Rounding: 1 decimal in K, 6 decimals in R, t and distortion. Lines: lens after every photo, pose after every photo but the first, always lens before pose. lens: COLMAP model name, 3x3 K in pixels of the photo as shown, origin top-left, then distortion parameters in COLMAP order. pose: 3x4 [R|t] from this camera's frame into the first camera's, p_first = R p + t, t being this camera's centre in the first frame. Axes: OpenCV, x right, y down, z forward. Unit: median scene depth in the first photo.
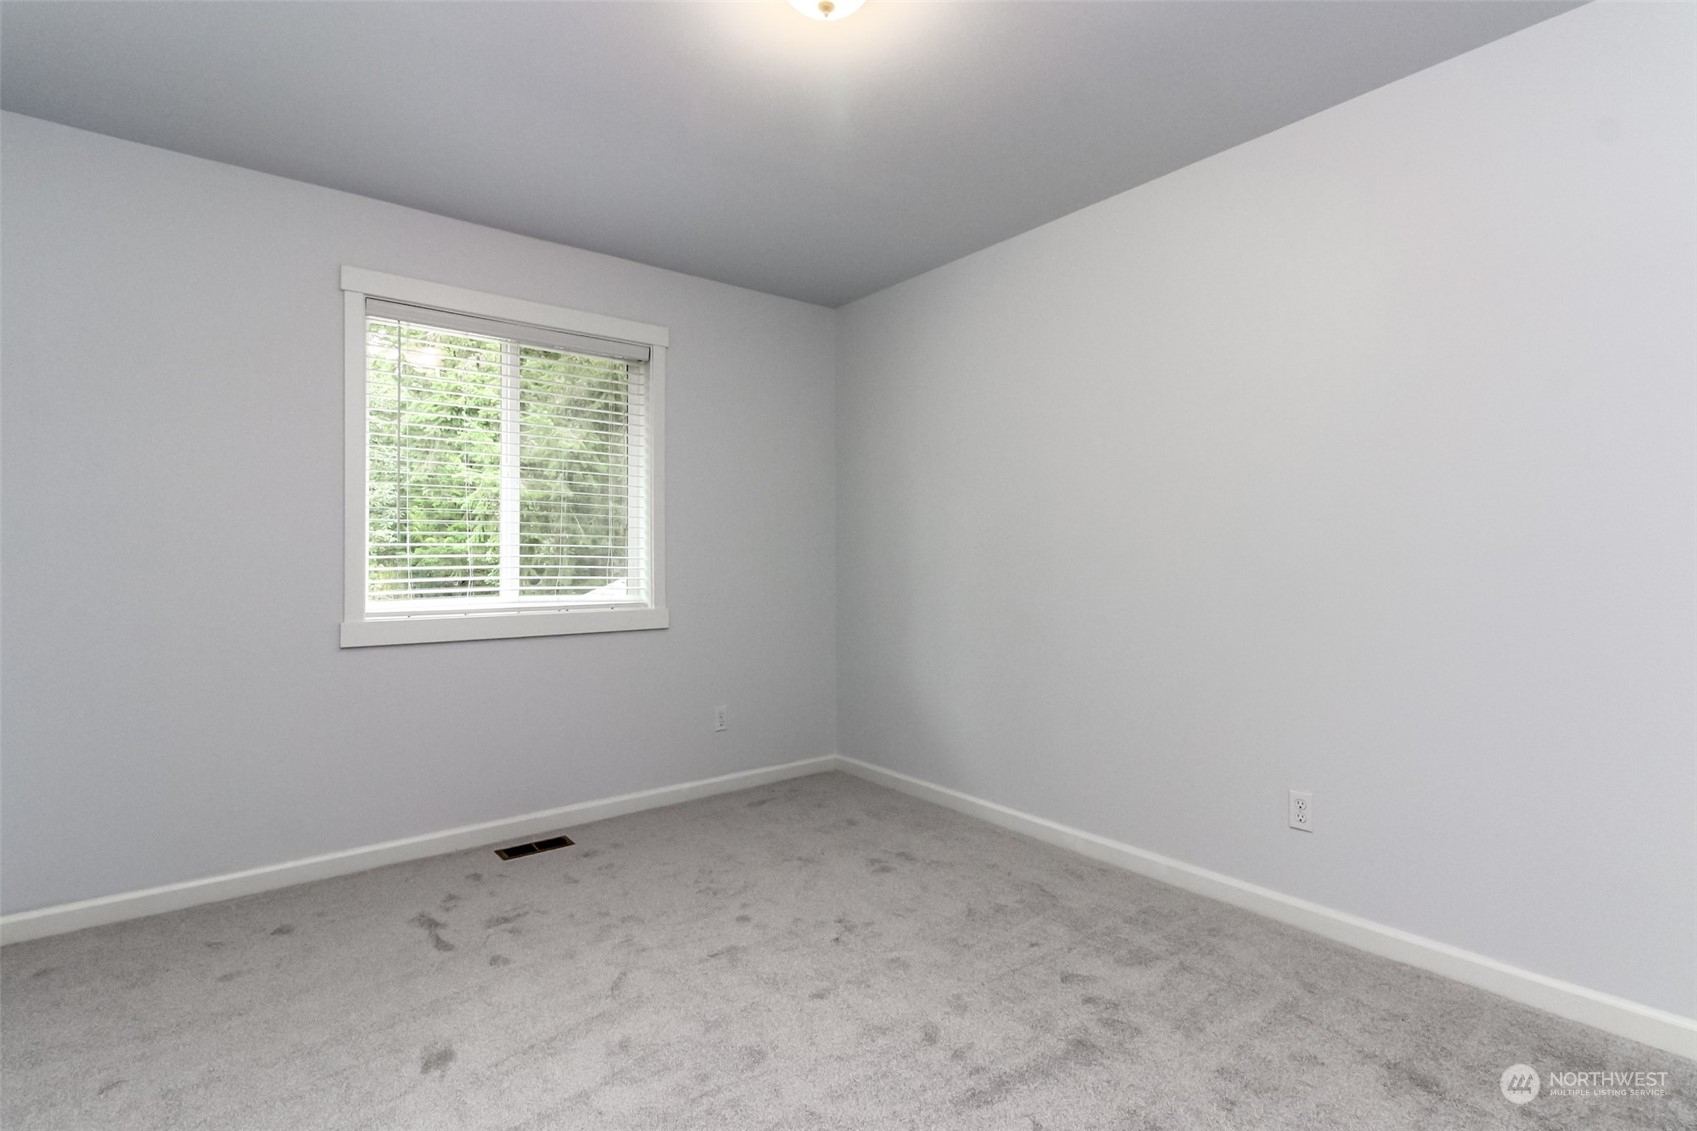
lens RADIAL K [[802.9, 0, 853.6], [0, 802.9, 557.7], [0, 0, 1]] dist [0.019598, -0.011436]
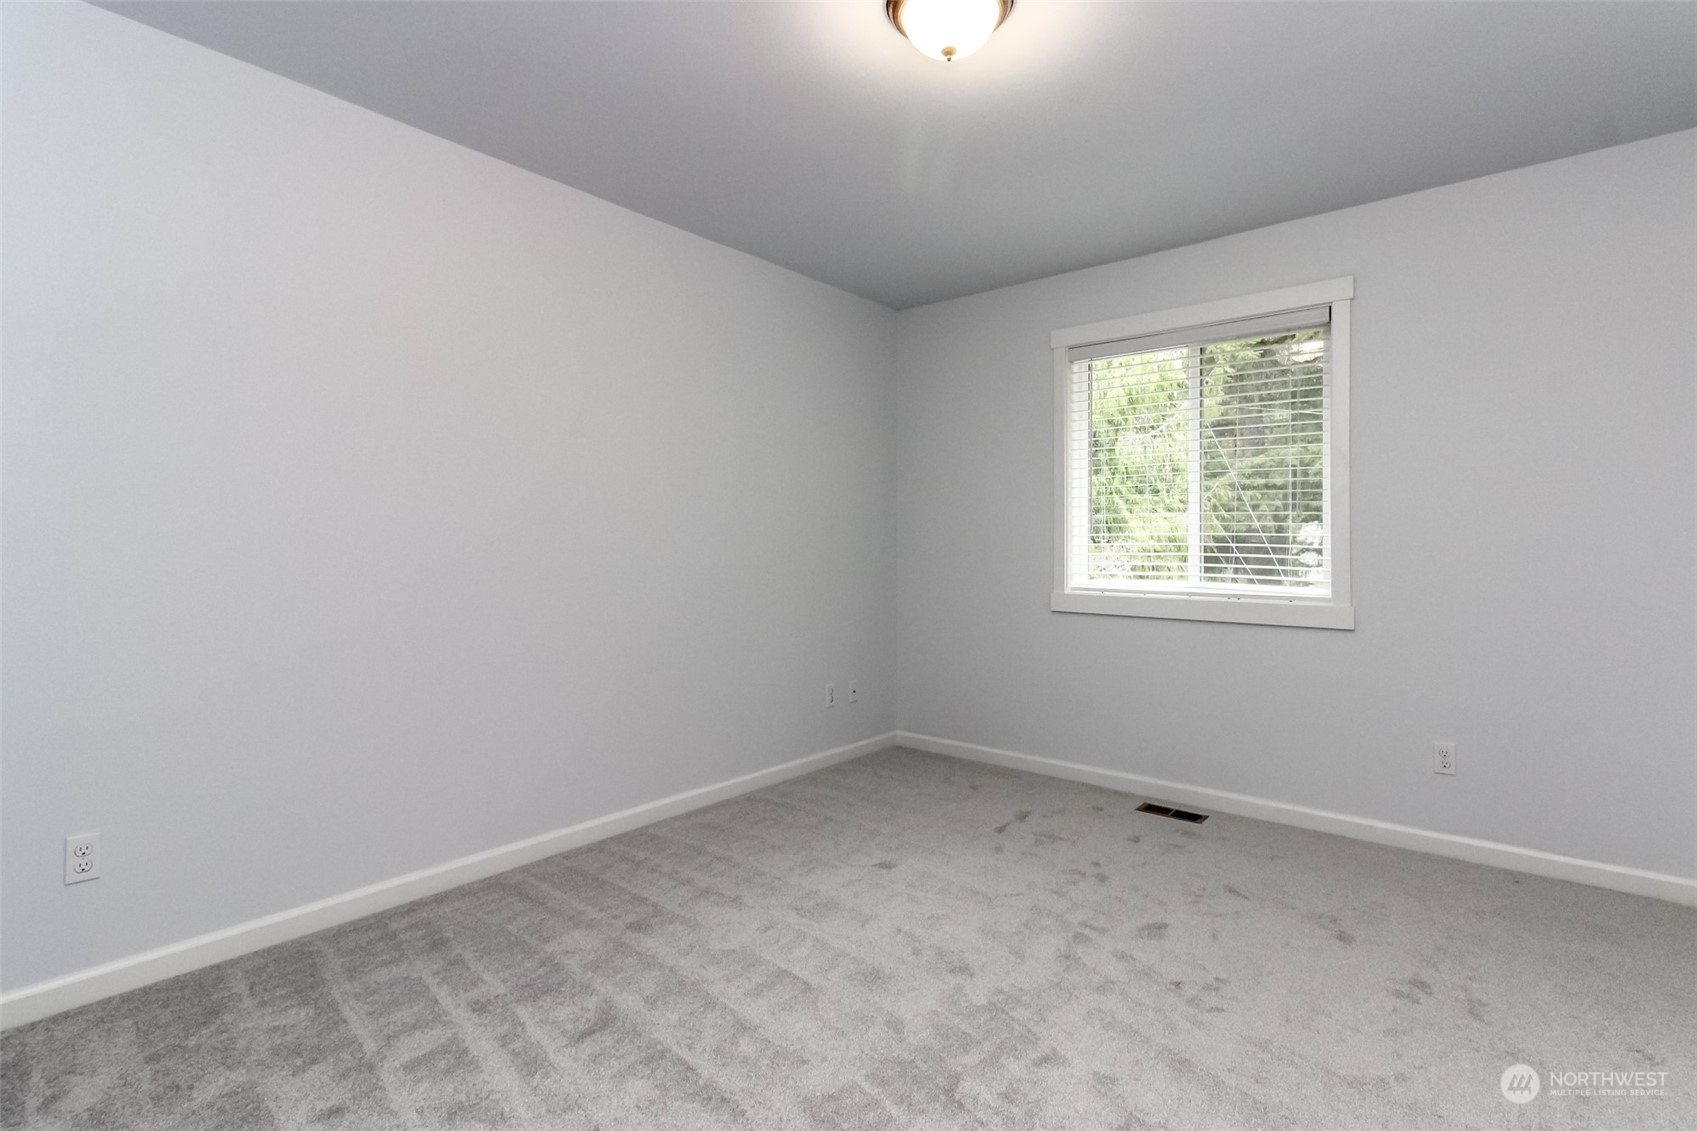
lens RADIAL K [[802.9, 0, 850.3], [0, 802.9, 554.5], [0, 0, 1]] dist [0.019598, -0.011436]
pose [[0.197920, 0.016037, -0.980087, 0.583626], [-0.003815, 0.999871, 0.015591, -0.003697], [0.980211, 0.000653, 0.197956, 0.365709]]
